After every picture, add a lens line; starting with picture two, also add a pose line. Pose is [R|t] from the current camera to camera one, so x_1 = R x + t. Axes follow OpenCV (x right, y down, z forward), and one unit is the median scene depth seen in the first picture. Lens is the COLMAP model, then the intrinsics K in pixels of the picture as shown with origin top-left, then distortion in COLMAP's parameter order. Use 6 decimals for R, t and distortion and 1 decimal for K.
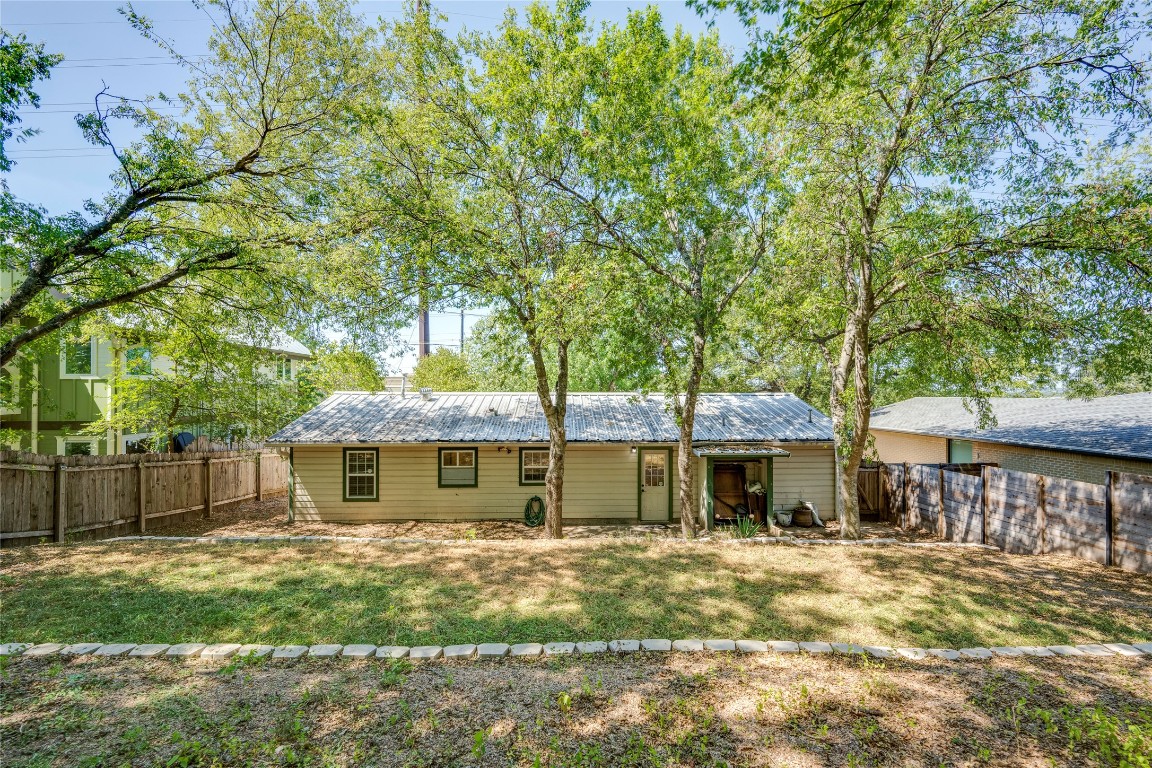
lens RADIAL K [[488.3, 0, 609.0], [0, 488.3, 390.8], [0, 0, 1]] dist [0.008672, -0.000074]
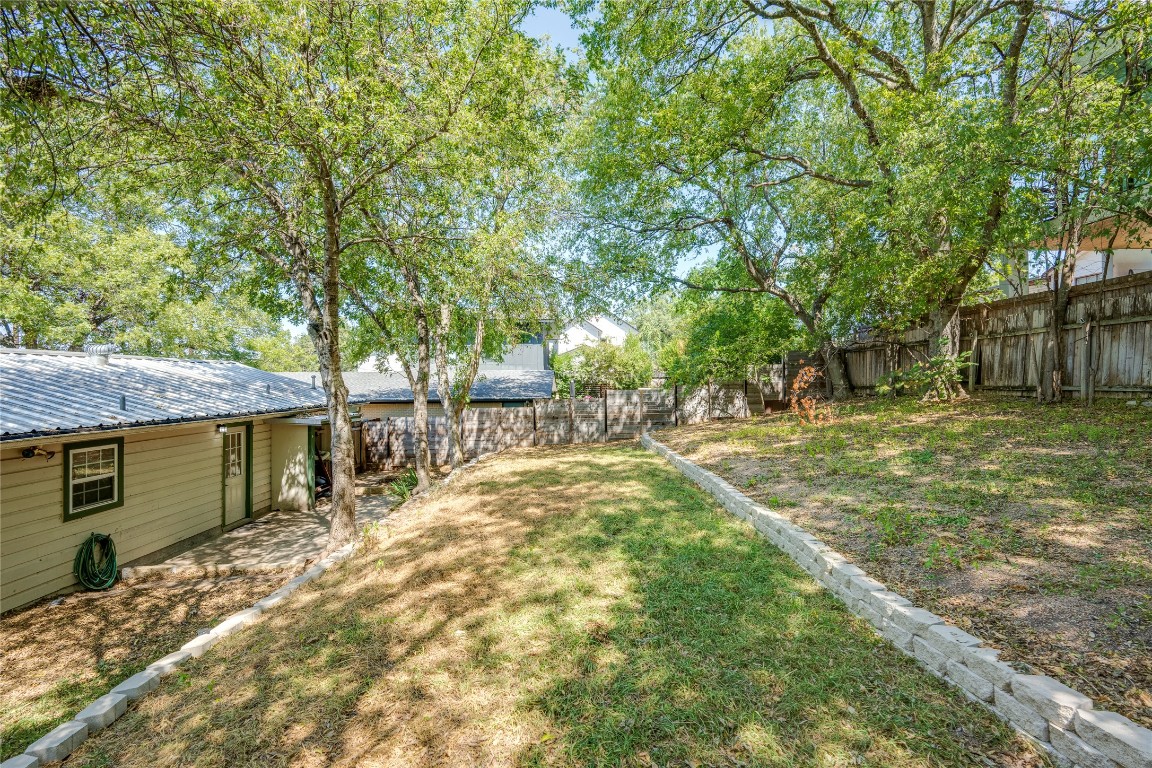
lens RADIAL K [[521.0, 0, 581.1], [0, 521.0, 387.3], [0, 0, 1]] dist [0.001192, -0.000105]
pose [[0.029519, -0.014479, 0.999459, -0.799655], [0.000817, 0.999895, 0.014461, 0.059350], [-0.999564, 0.000390, 0.029527, 0.535199]]
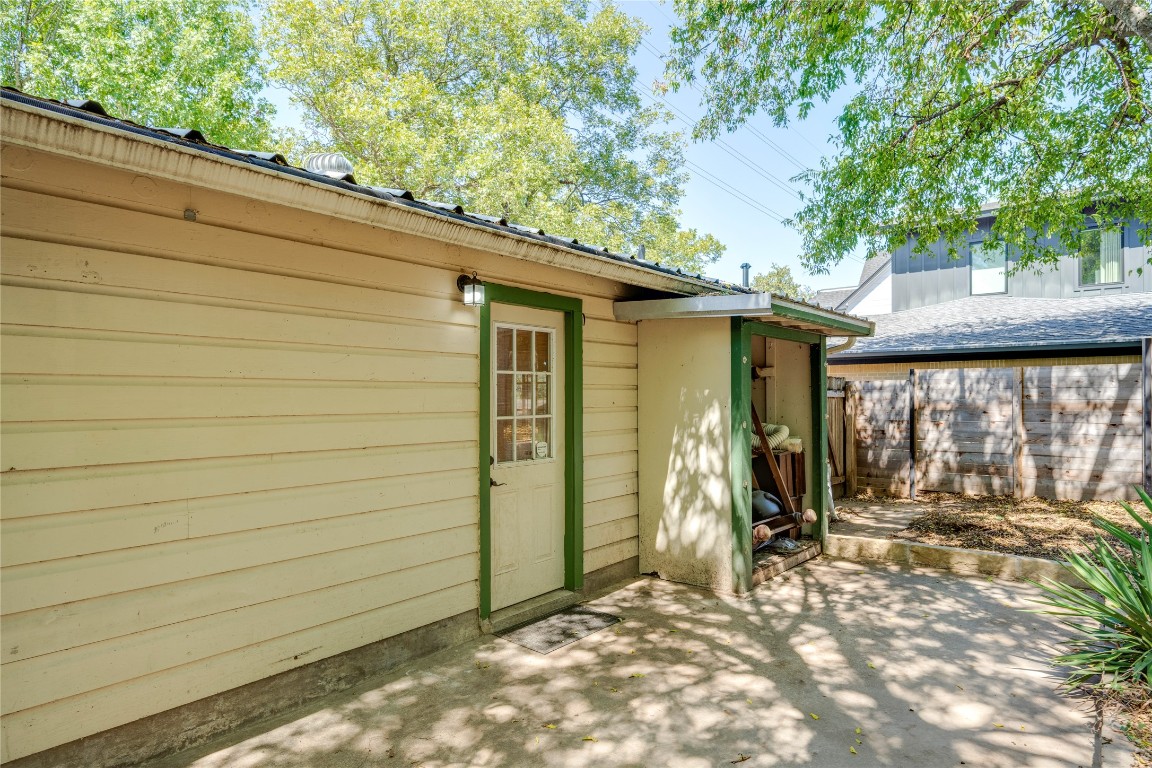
lens RADIAL K [[633.0, 0, 579.0], [0, 633.0, 386.1], [0, 0, 1]] dist [-0.002077, -0.000565]
pose [[0.687211, 0.002633, 0.726453, -0.136221], [0.007185, 0.999920, -0.010421, 0.192659], [-0.726422, 0.012381, 0.687137, 0.906079]]
